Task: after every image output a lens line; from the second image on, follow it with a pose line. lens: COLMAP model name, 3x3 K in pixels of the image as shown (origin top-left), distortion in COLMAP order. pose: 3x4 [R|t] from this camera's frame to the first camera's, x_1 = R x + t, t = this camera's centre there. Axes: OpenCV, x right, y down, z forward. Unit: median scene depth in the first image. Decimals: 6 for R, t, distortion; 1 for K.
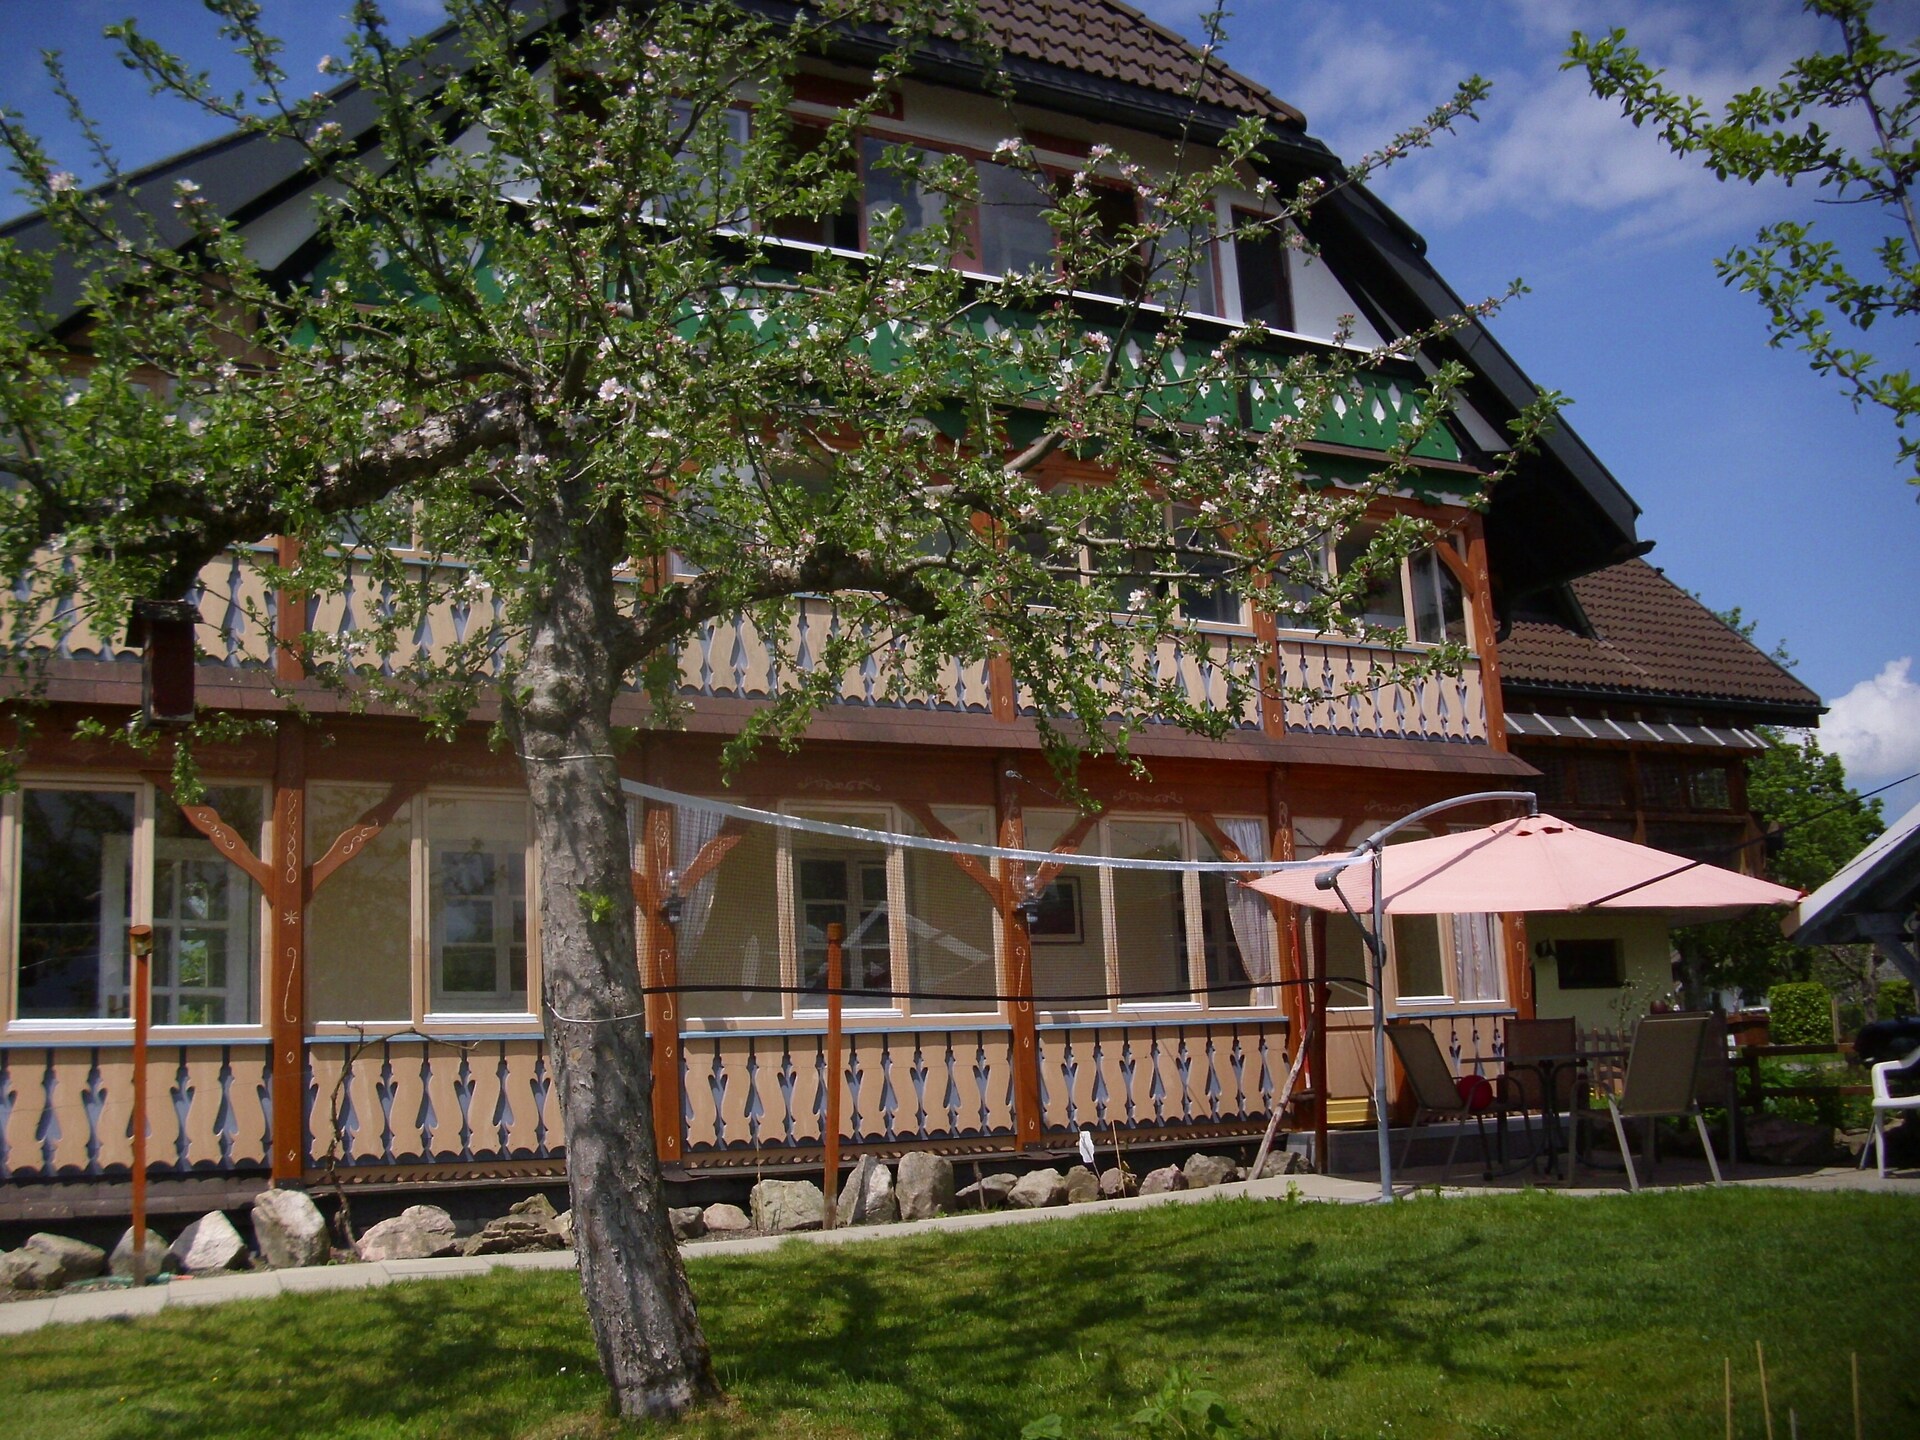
lens RADIAL K [[1841.8, 0, 960.0], [0, 1841.8, 720.0], [0, 0, 1]] dist [0.006072, -0.008143]
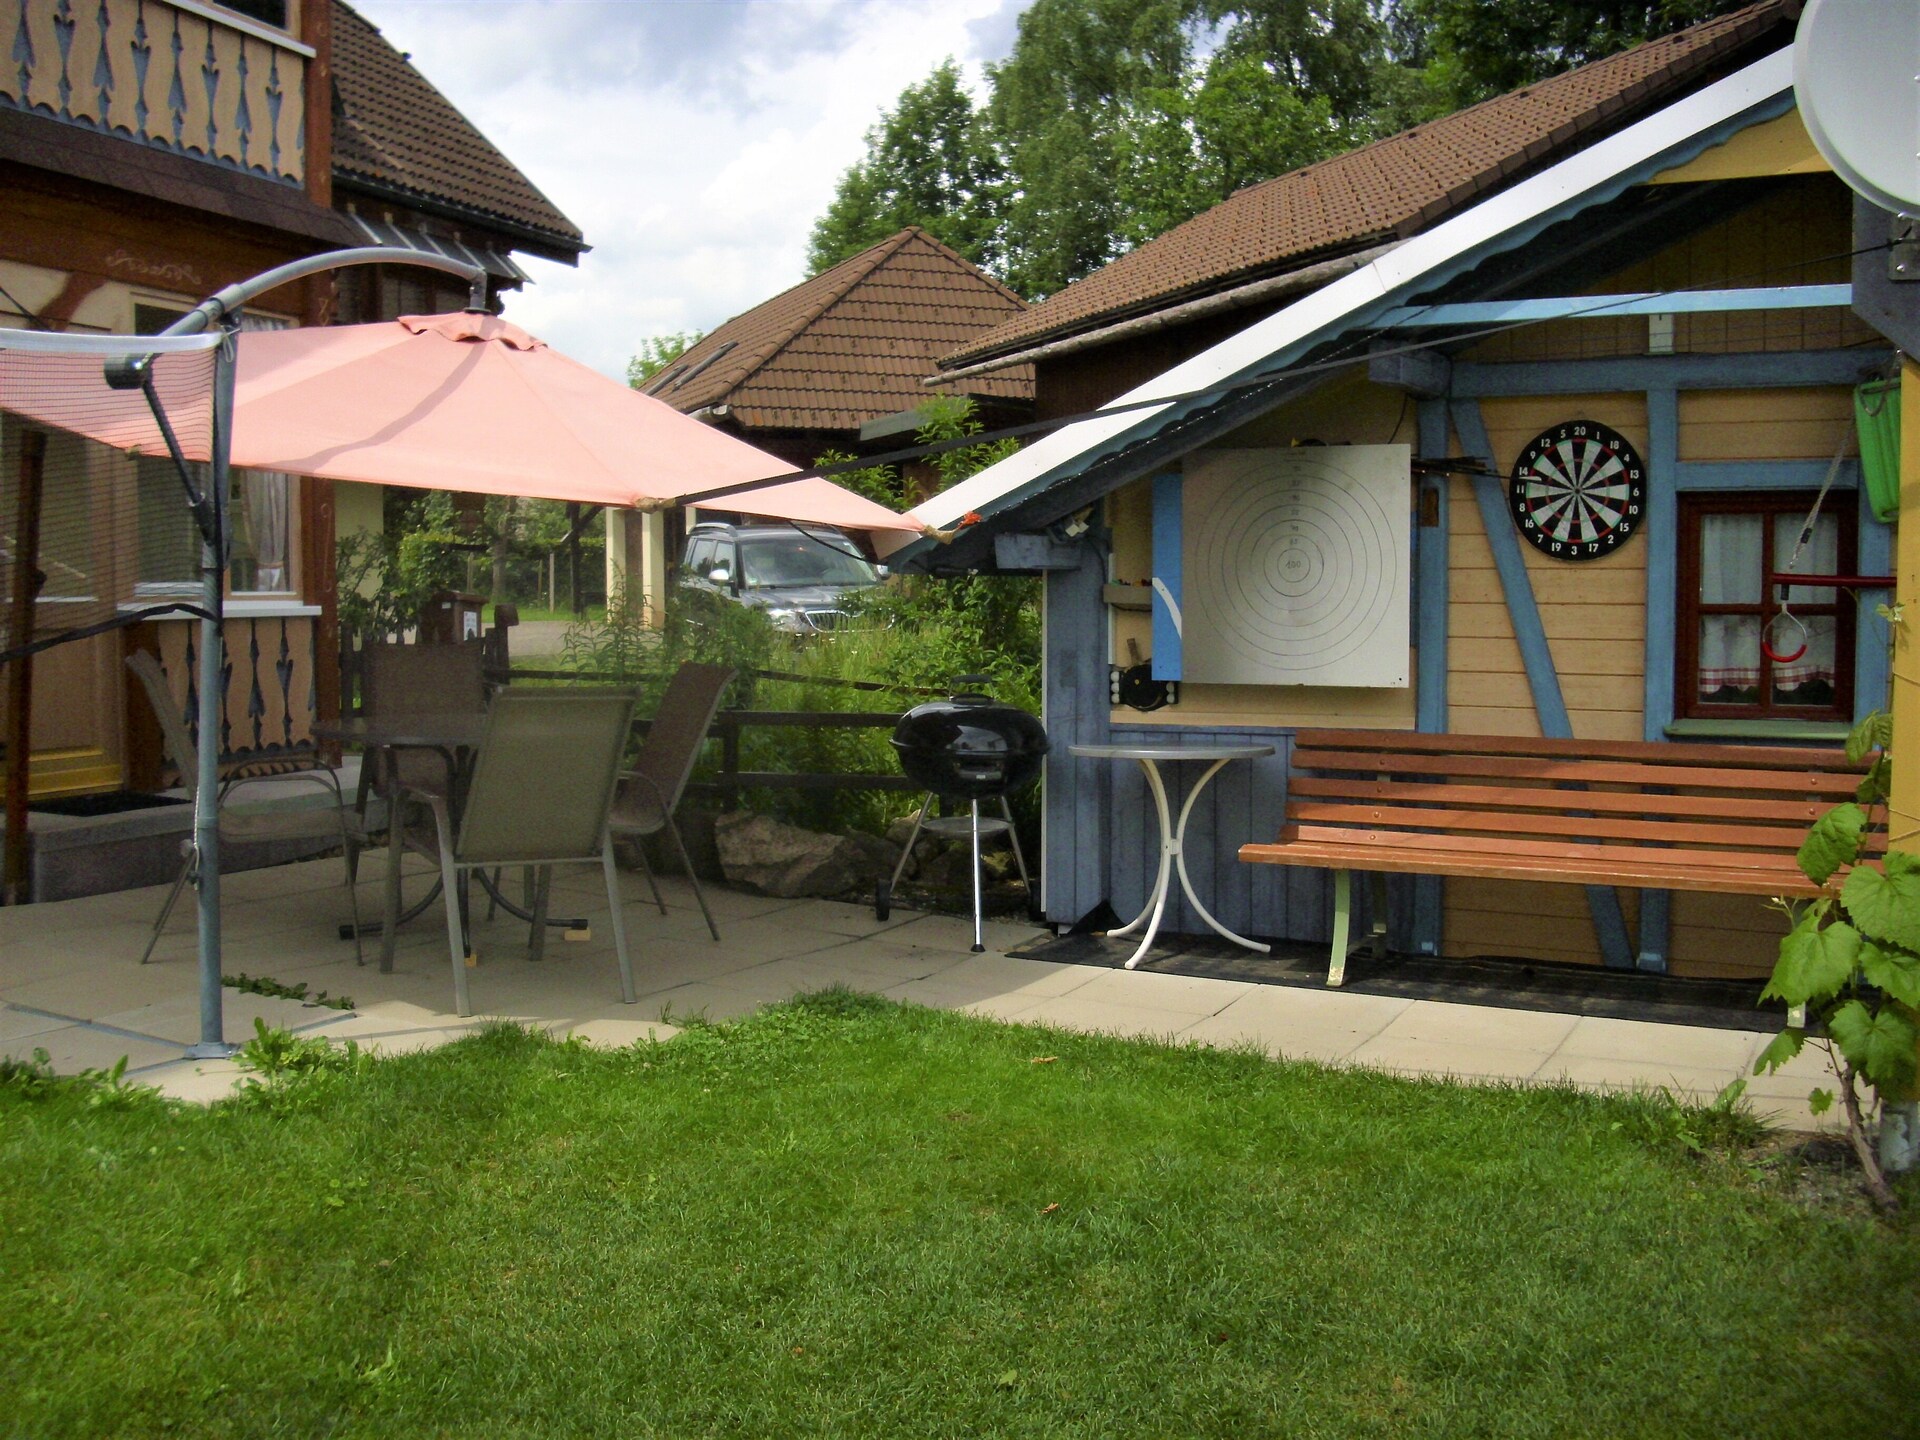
lens RADIAL K [[1841.8, 0, 960.0], [0, 1841.8, 720.0], [0, 0, 1]] dist [0.006072, -0.008143]
pose [[0.760910, 0.004460, 0.648842, 0.040232], [-0.170081, 0.966382, 0.192815, 0.029381], [-0.626169, -0.257070, 0.736089, 0.334191]]
